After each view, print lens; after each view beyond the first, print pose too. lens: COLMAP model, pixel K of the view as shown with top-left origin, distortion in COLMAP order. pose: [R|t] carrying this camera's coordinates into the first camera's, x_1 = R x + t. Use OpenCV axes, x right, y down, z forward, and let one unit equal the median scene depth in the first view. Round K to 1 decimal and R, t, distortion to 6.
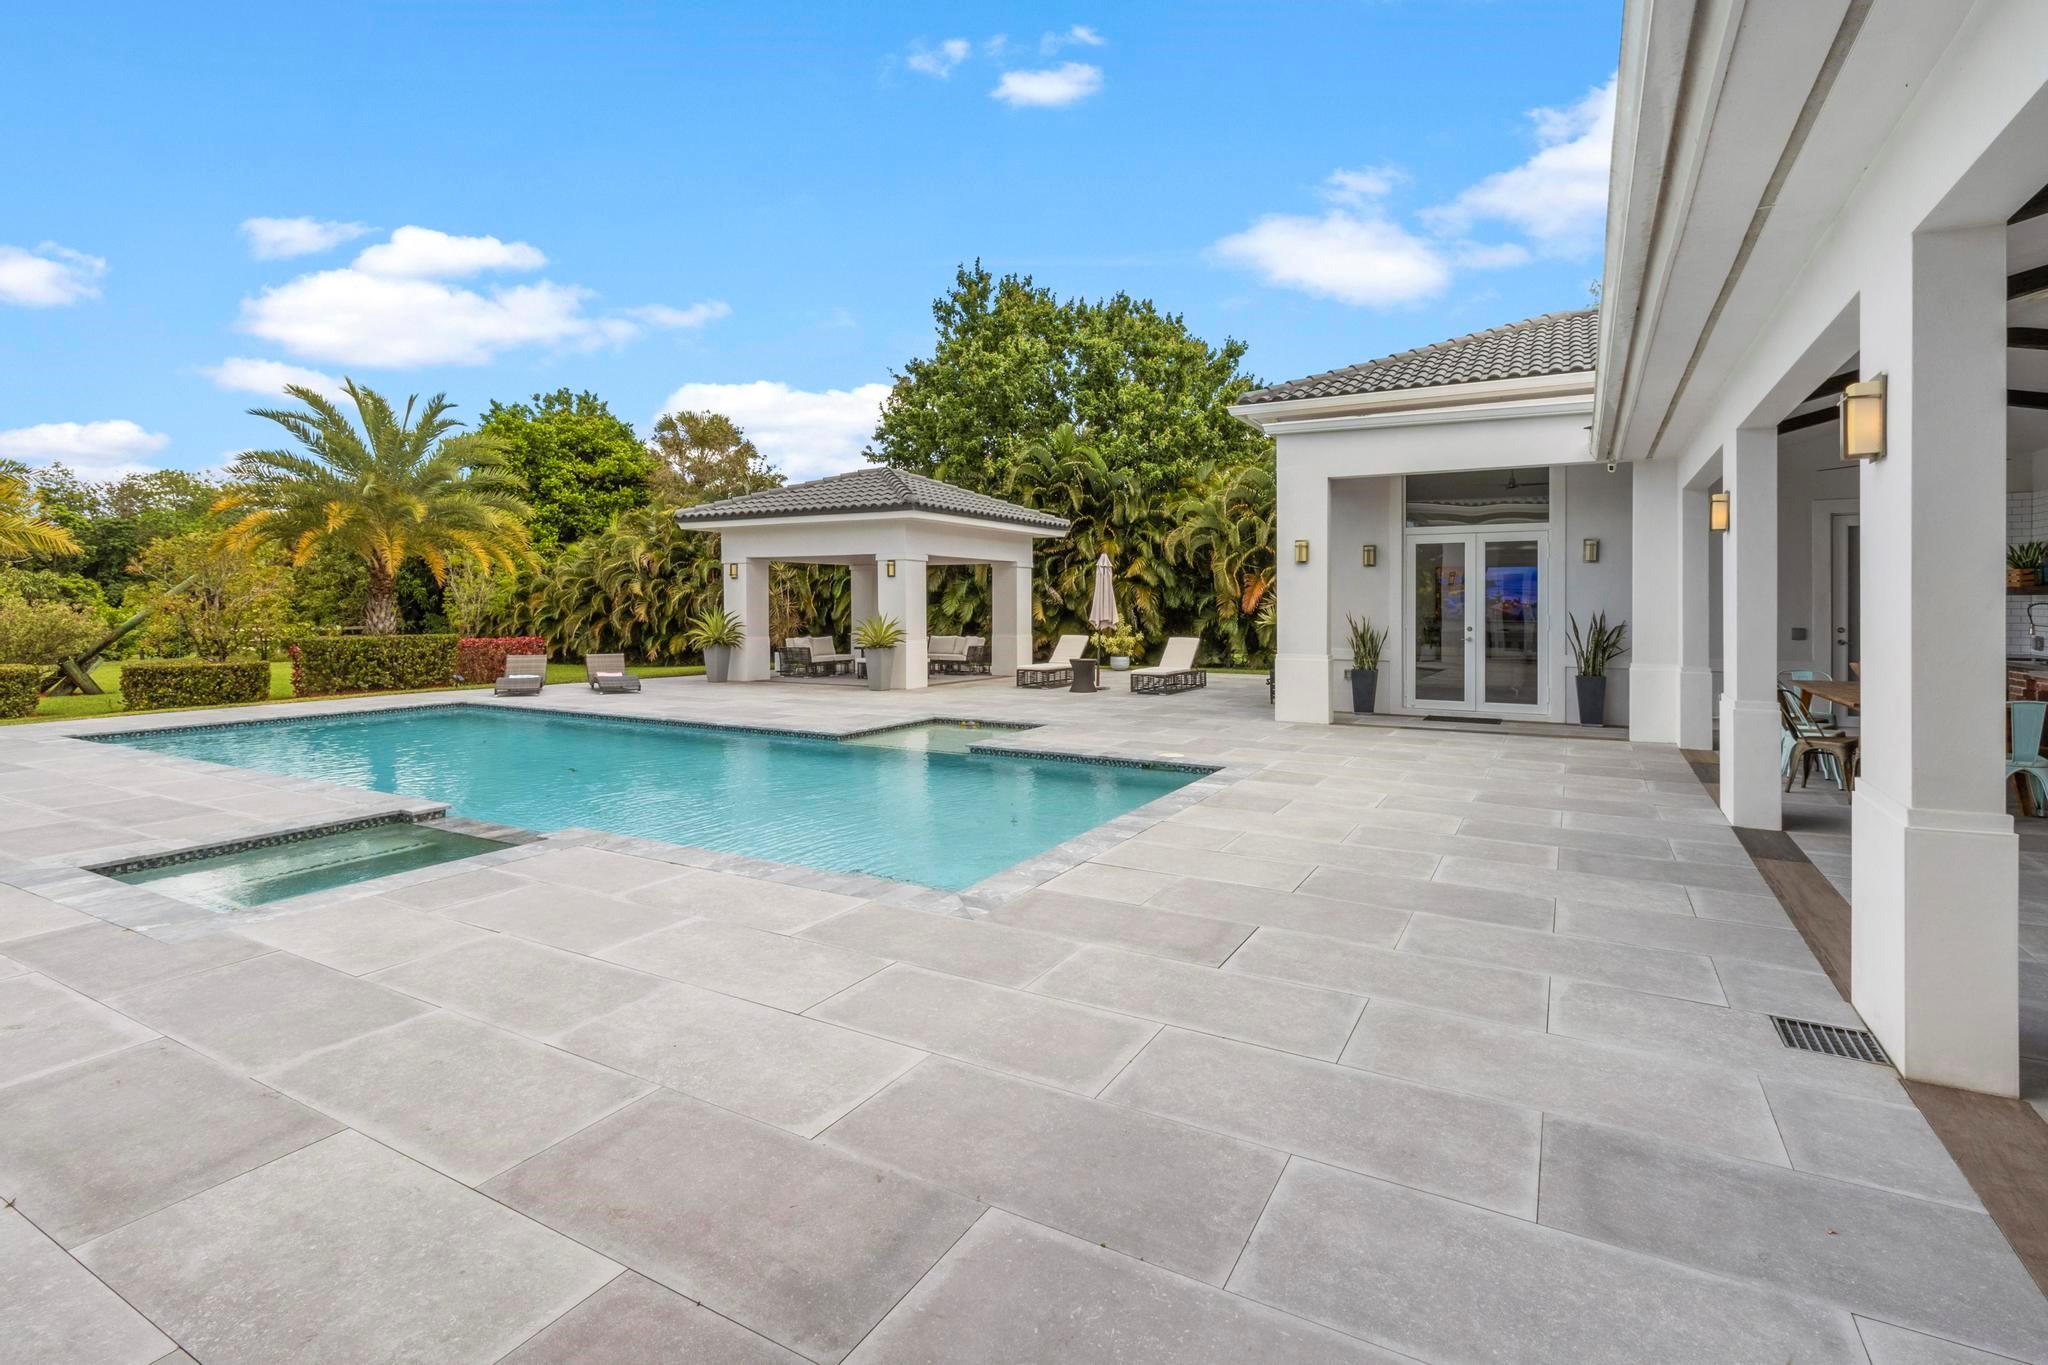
lens RADIAL K [[958.2, 0, 1037.8], [0, 958.2, 644.0], [0, 0, 1]] dist [0.004617, -0.000066]
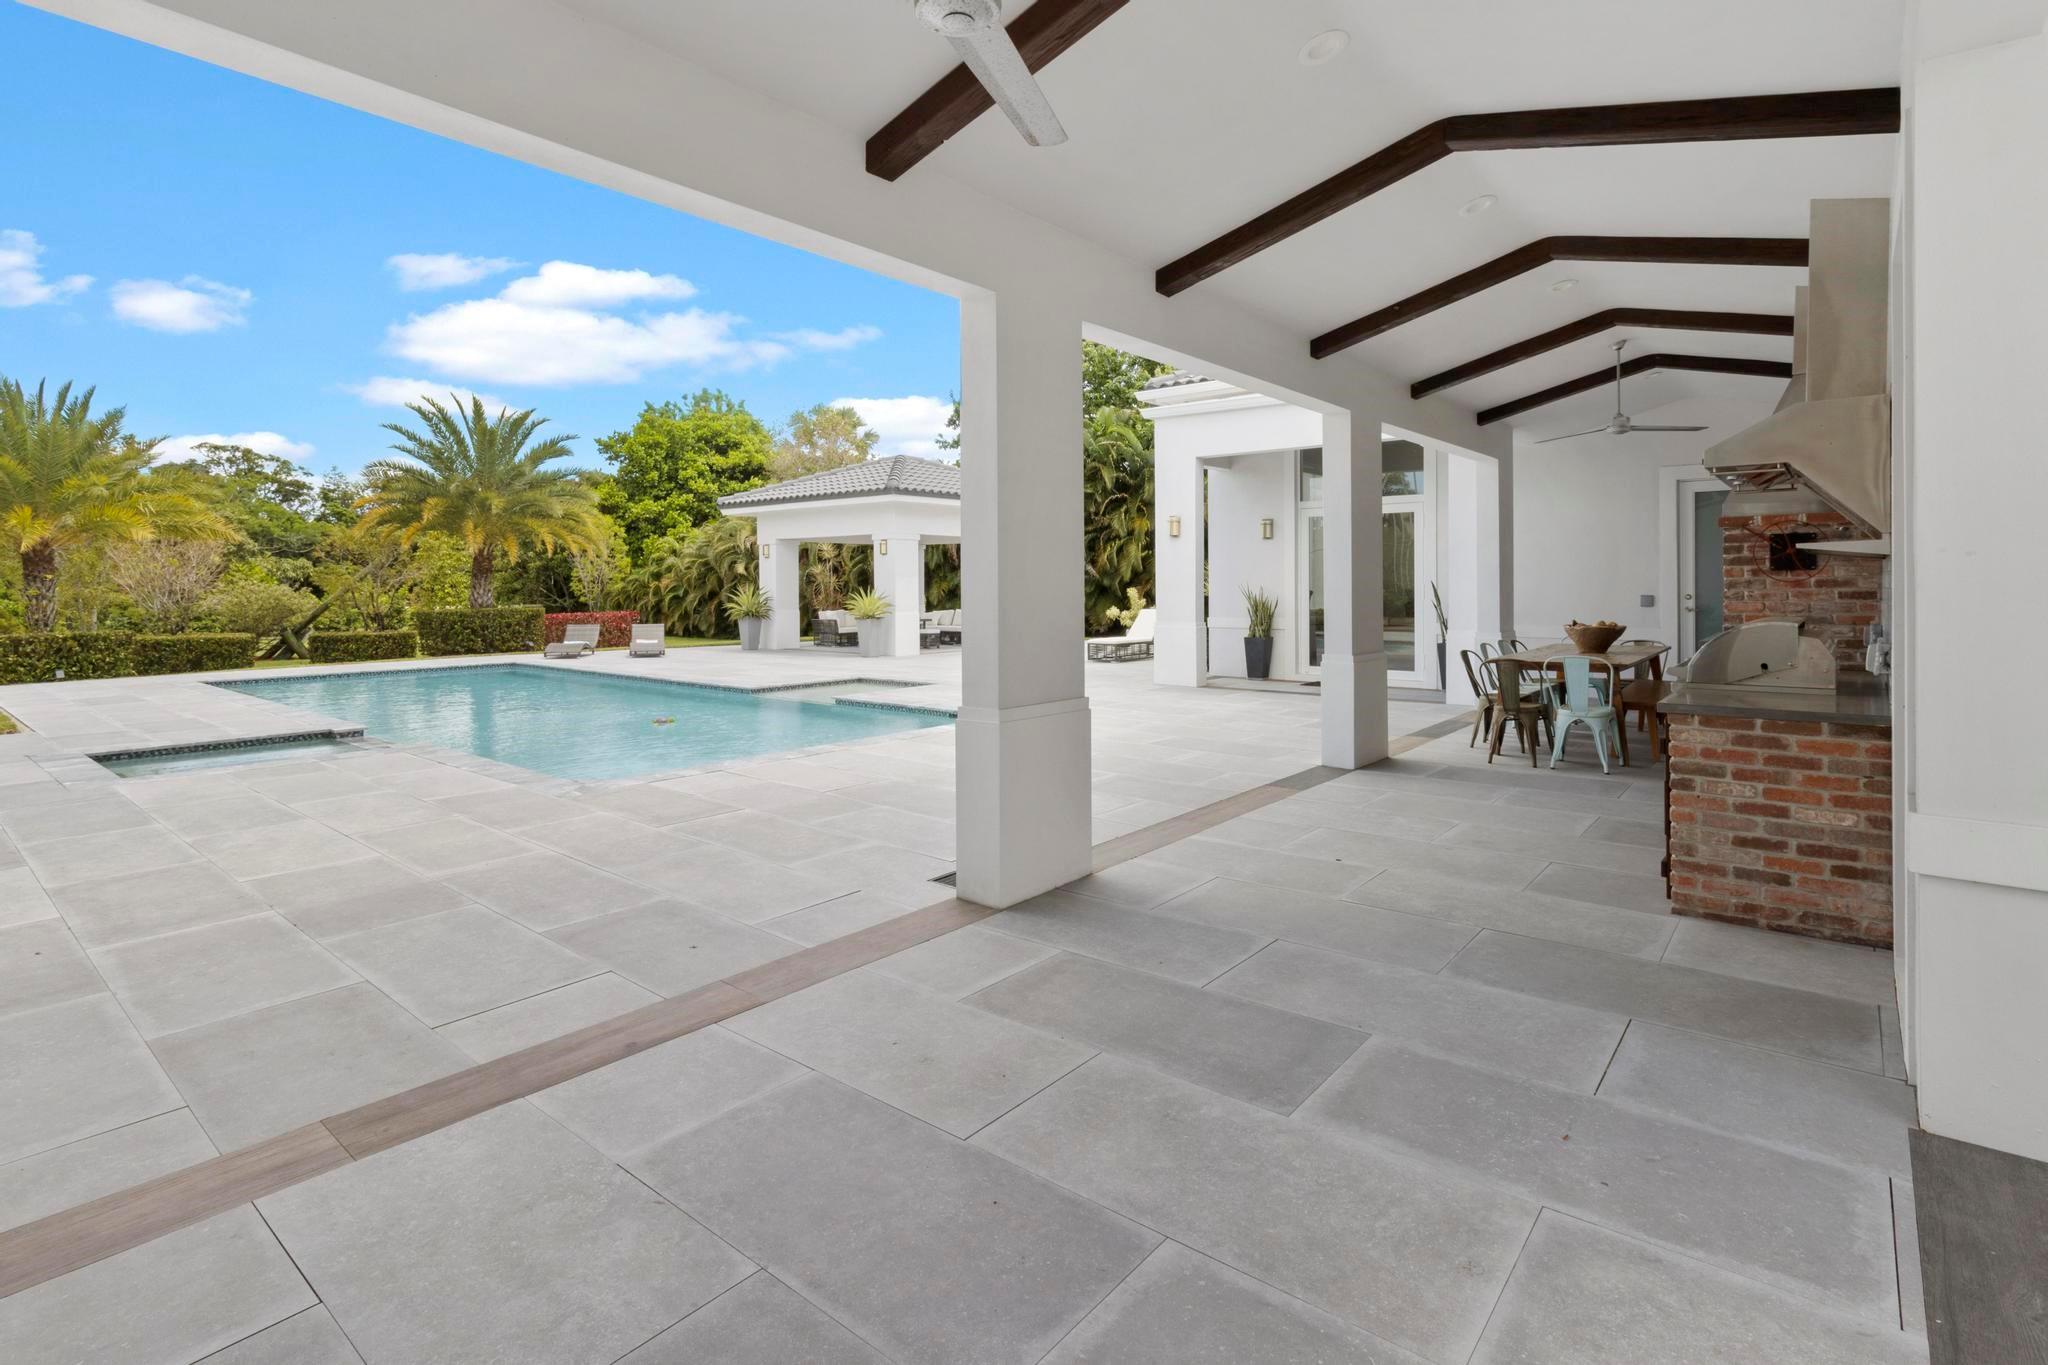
lens RADIAL K [[958.2, 0, 1037.8], [0, 958.2, 644.0], [0, 0, 1]] dist [0.004617, -0.000066]
pose [[0.984280, 0.004088, -0.176567, 0.150043], [-0.000125, 0.999748, 0.022451, 0.005575], [0.176614, -0.022076, 0.984033, -0.042802]]
